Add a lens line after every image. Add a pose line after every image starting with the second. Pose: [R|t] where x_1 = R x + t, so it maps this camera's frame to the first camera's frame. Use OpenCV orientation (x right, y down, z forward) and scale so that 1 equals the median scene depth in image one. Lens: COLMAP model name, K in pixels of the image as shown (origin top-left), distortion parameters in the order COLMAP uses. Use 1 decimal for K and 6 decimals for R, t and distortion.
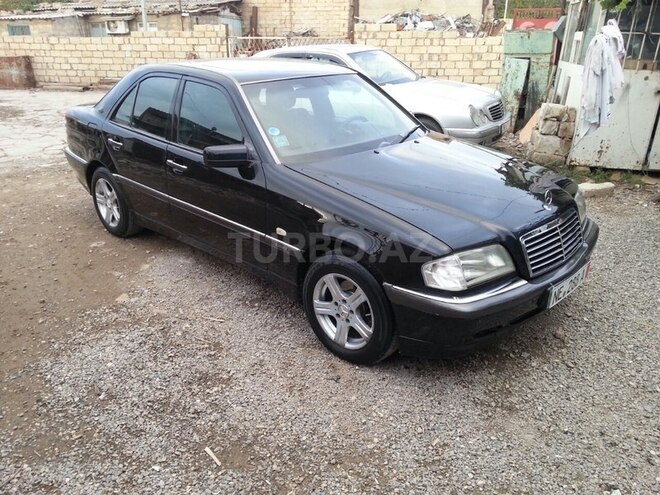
lens RADIAL K [[546.3, 0, 330.7], [0, 546.3, 255.1], [0, 0, 1]] dist [0.005150, -0.015354]
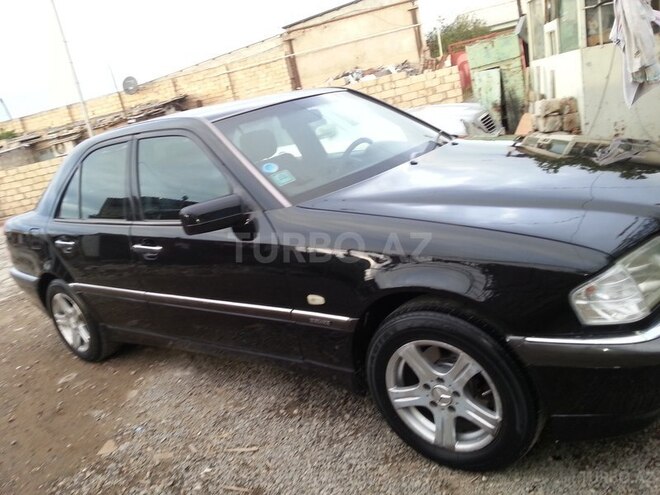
lens RADIAL K [[546.5, 0, 330.0], [0, 546.5, 247.5], [0, 0, 1]] dist [0.036135, -0.097458]
pose [[0.971597, -0.232755, 0.042714, -0.058335], [0.236434, 0.962366, -0.133978, -0.006584], [-0.009923, 0.140272, 0.990063, 0.211717]]
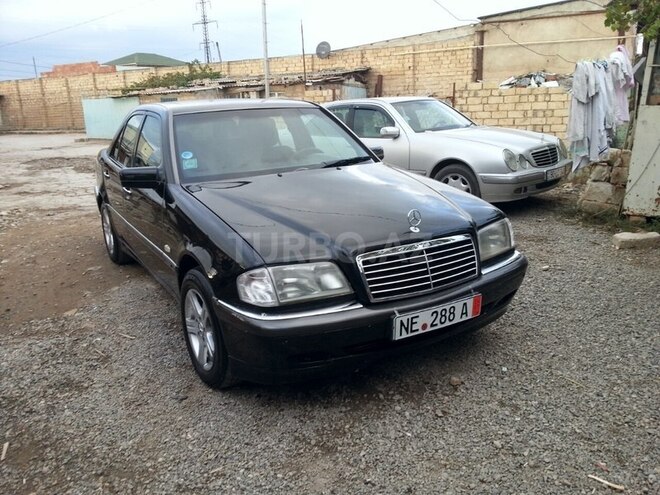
lens RADIAL K [[546.5, 0, 330.0], [0, 546.5, 247.5], [0, 0, 1]] dist [0.036135, -0.097458]
pose [[0.965514, 0.036926, -0.257721, 0.310359], [-0.069957, 0.990282, -0.120199, 0.038152], [0.250778, 0.134083, 0.958714, 0.068052]]
